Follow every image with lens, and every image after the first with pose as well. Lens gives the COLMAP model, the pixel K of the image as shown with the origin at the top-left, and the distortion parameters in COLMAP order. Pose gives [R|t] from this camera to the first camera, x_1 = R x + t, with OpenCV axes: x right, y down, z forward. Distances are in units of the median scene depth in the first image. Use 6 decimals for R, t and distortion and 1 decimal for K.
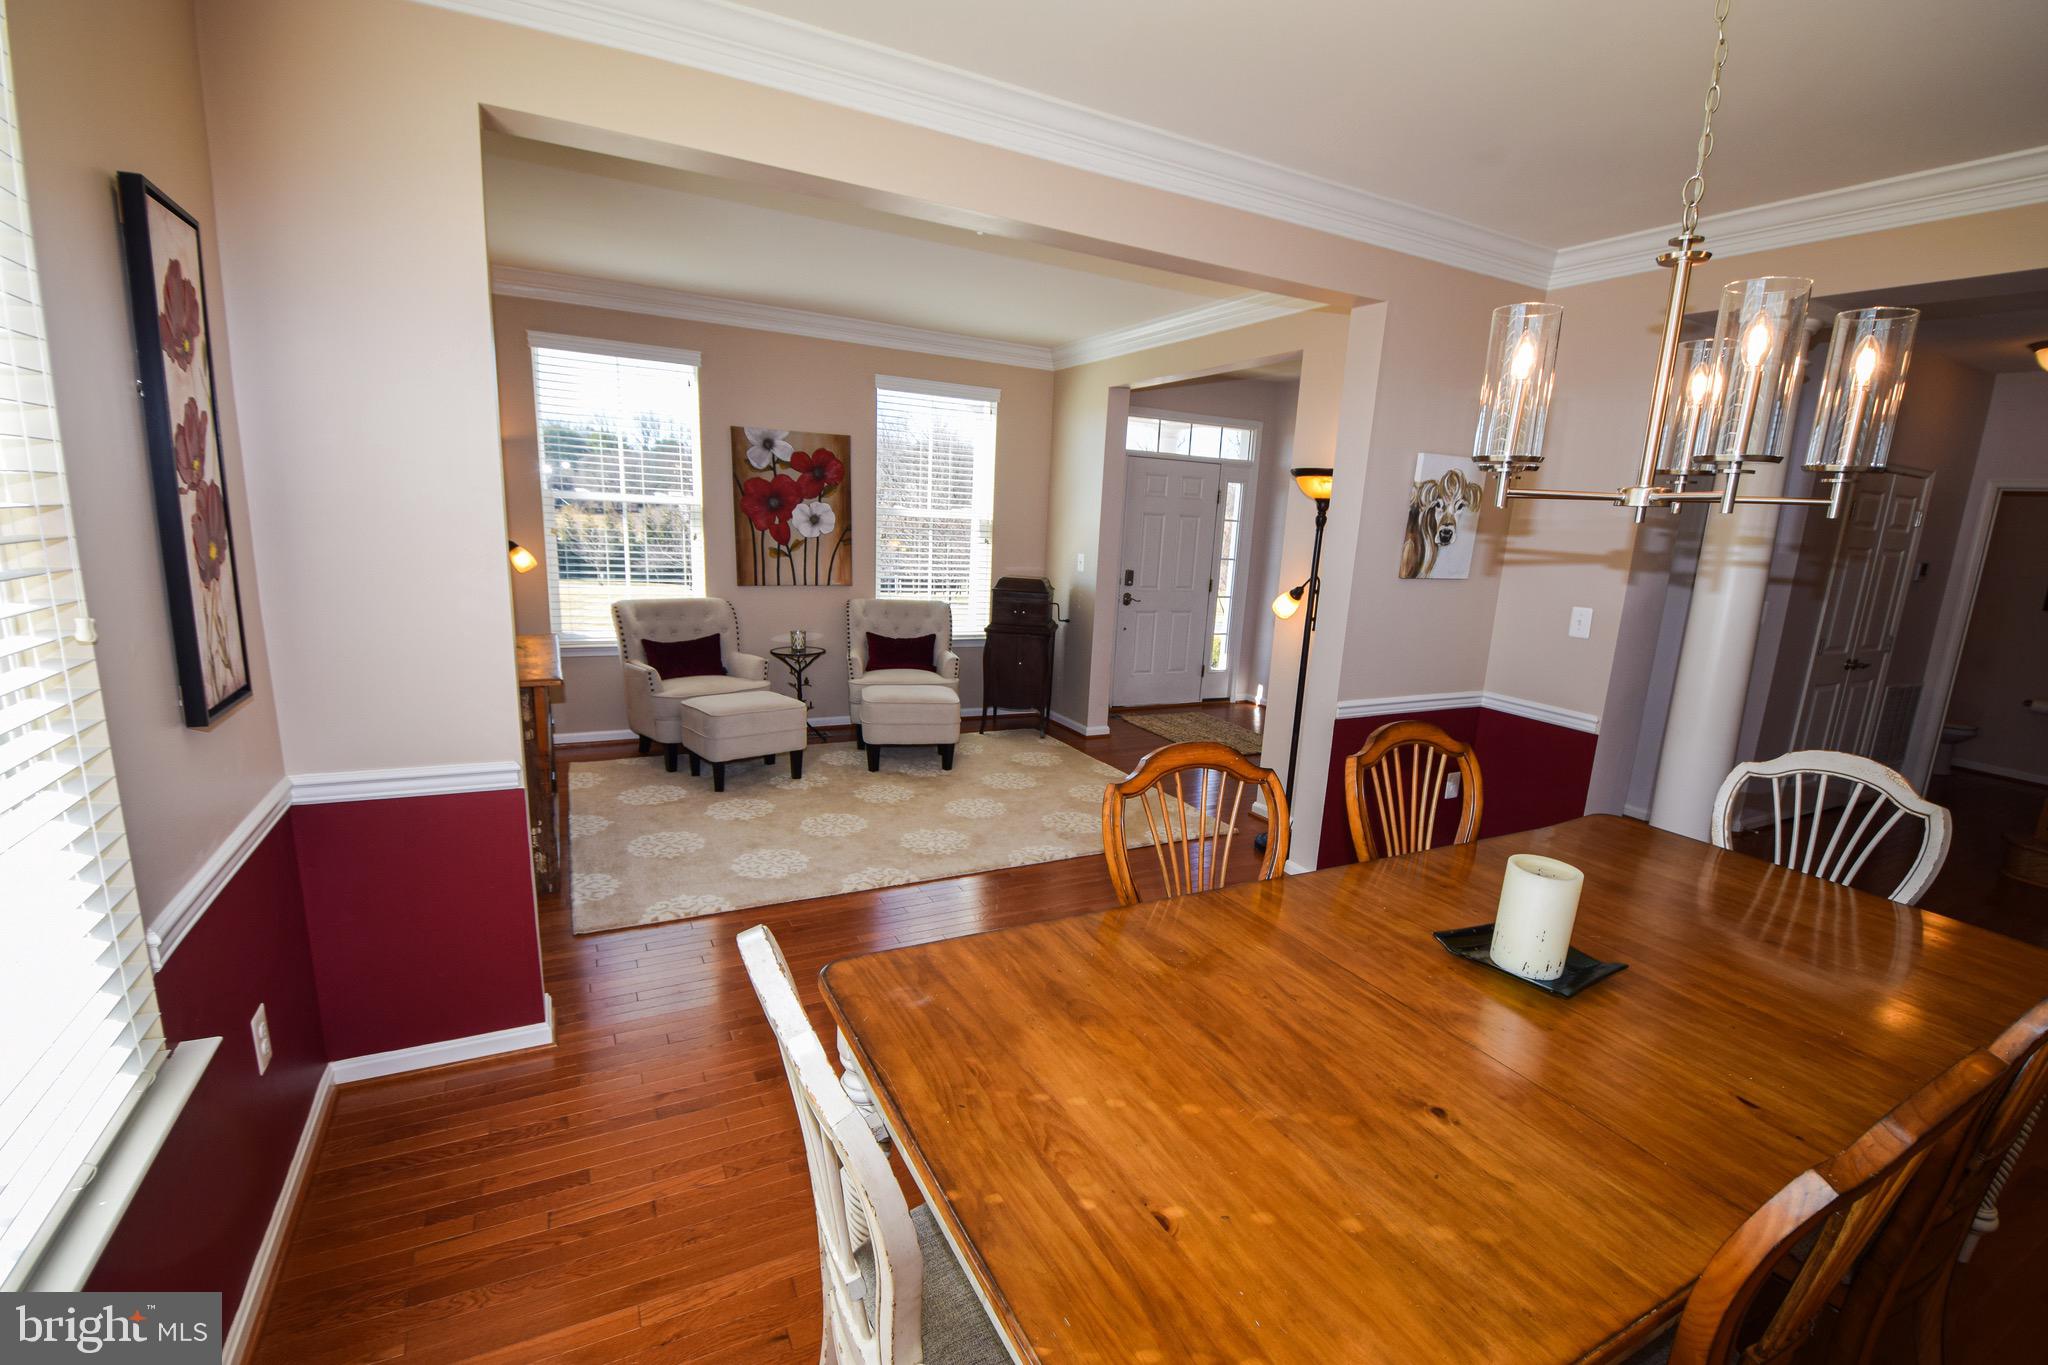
lens RADIAL K [[897.1, 0, 1032.2], [0, 897.1, 696.6], [0, 0, 1]] dist [-0.021417, -0.001936]
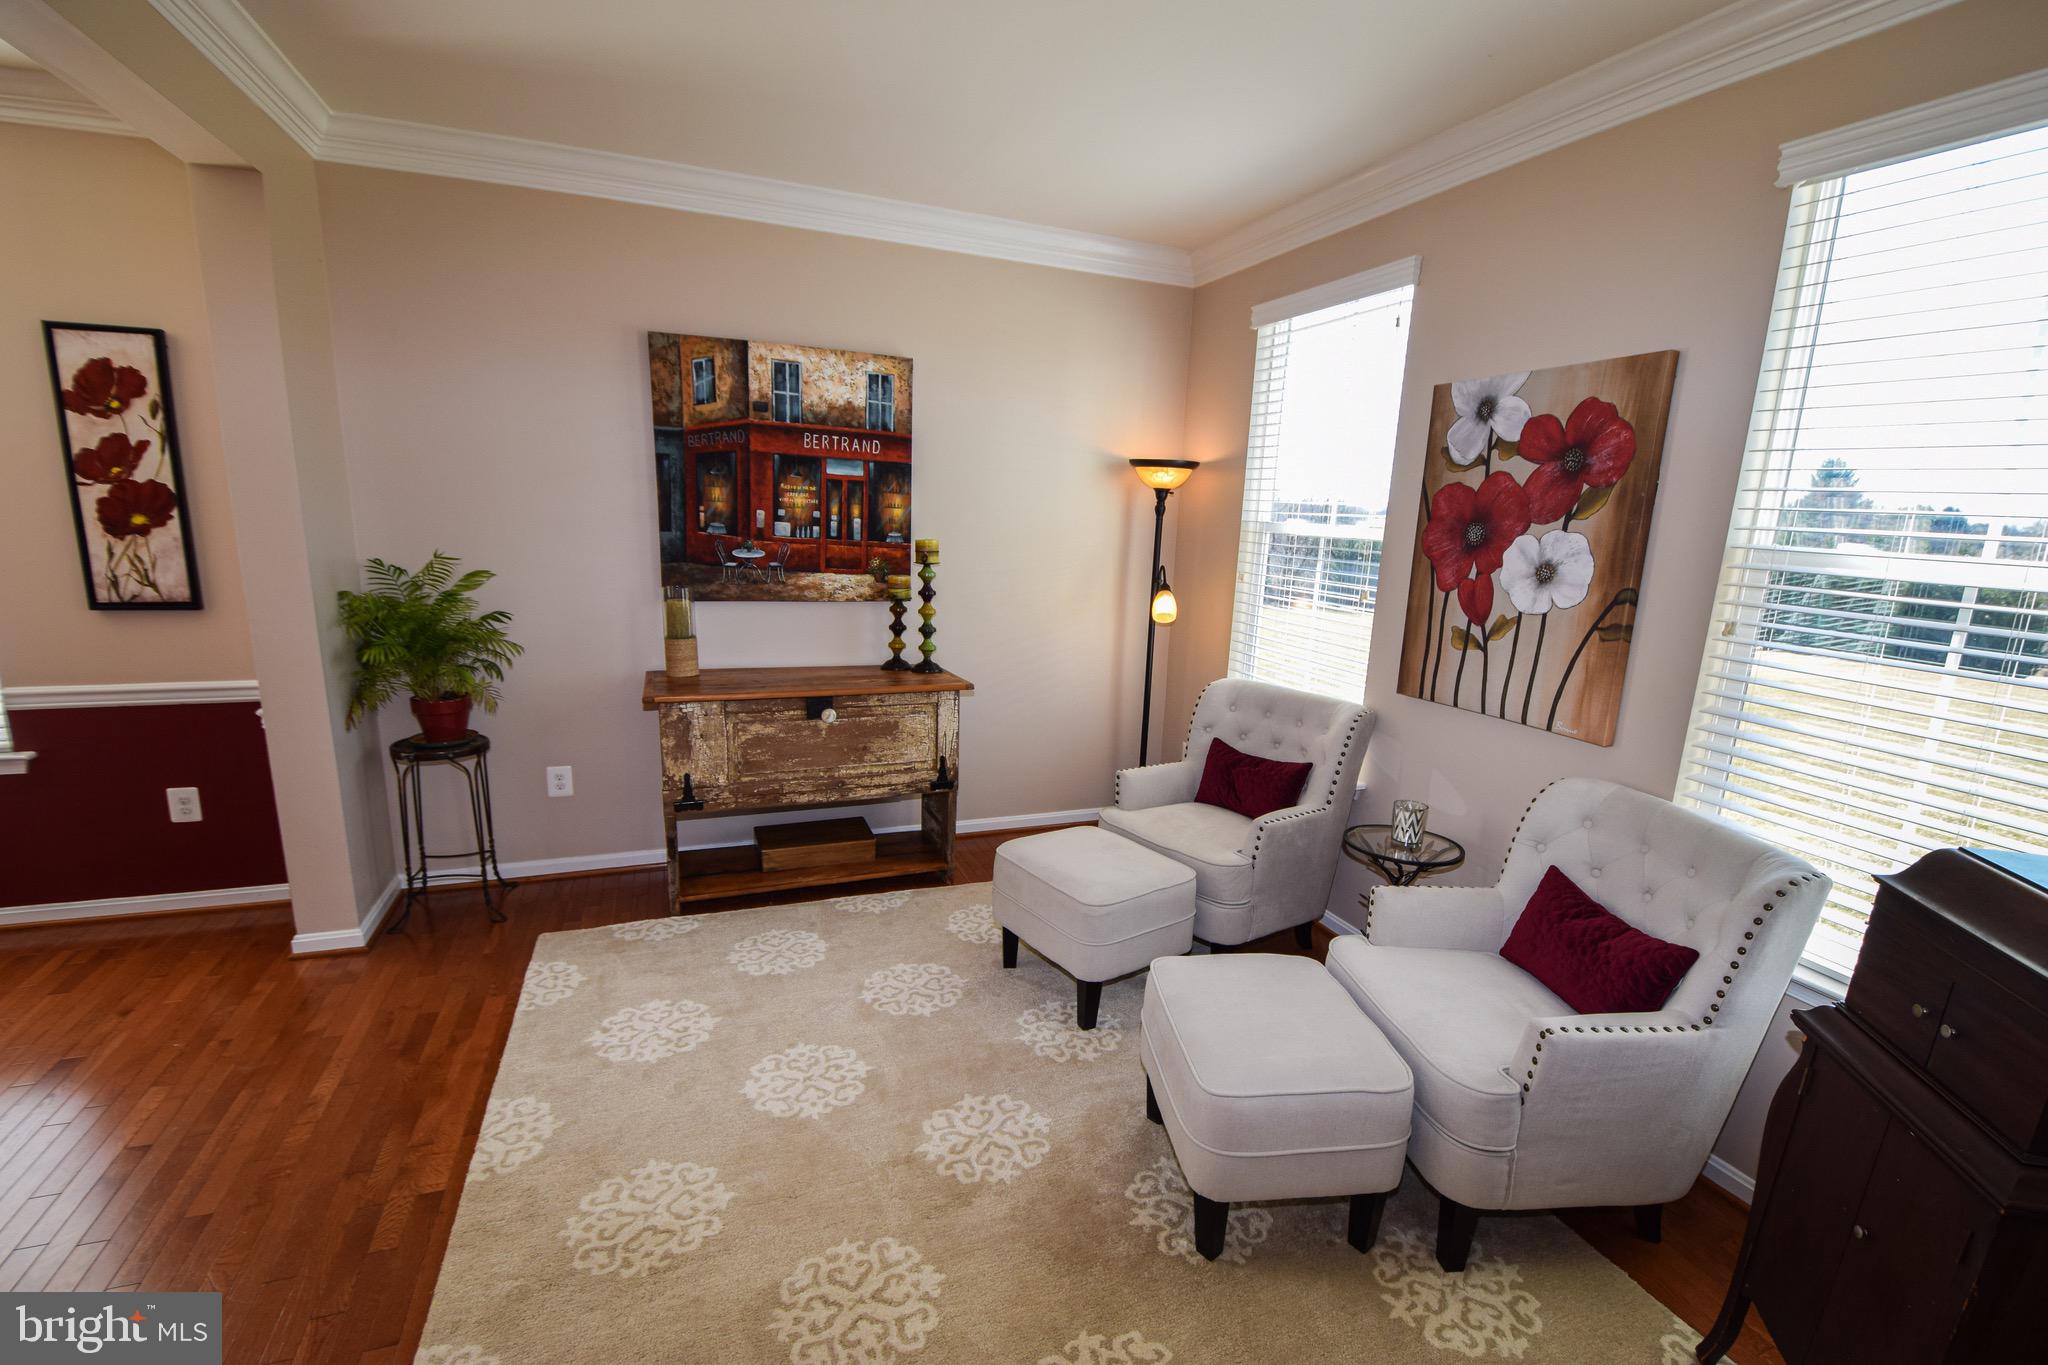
lens RADIAL K [[897.1, 0, 1058.0], [0, 897.1, 720.6], [0, 0, 1]] dist [-0.021417, -0.001936]
pose [[-0.077086, 0.169044, -0.982589, 0.204225], [-0.242347, 0.952788, 0.182930, -0.154787], [0.967122, 0.252229, -0.032479, 0.822857]]
